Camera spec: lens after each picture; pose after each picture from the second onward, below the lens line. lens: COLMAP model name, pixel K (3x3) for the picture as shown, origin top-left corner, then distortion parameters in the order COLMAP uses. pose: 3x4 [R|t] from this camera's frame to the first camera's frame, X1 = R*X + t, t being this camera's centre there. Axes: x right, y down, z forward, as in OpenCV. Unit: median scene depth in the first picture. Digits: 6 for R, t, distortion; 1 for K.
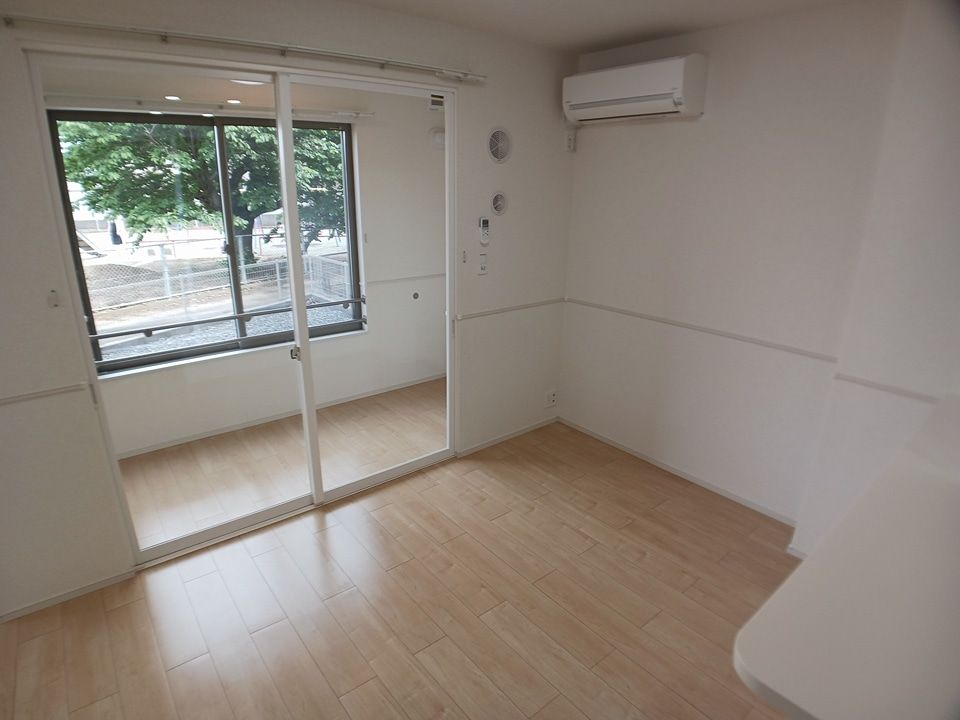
lens RADIAL K [[504.6, 0, 480.0], [0, 504.6, 360.0], [0, 0, 1]] dist [-0.022020, 0.000859]
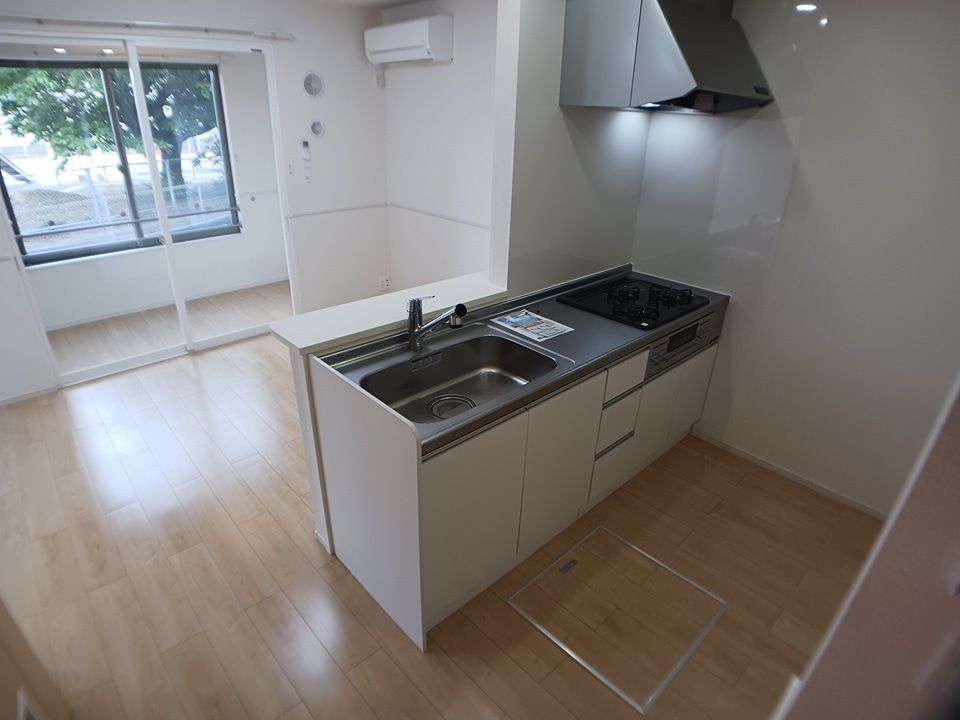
lens RADIAL K [[539.7, 0, 479.2], [0, 539.7, 345.9], [0, 0, 1]] dist [-0.039998, 0.019377]
pose [[0.999323, -0.016289, 0.032996, 0.338026], [0.013189, 0.995662, 0.092099, 0.113724], [-0.034353, -0.091602, 0.995203, -0.397839]]
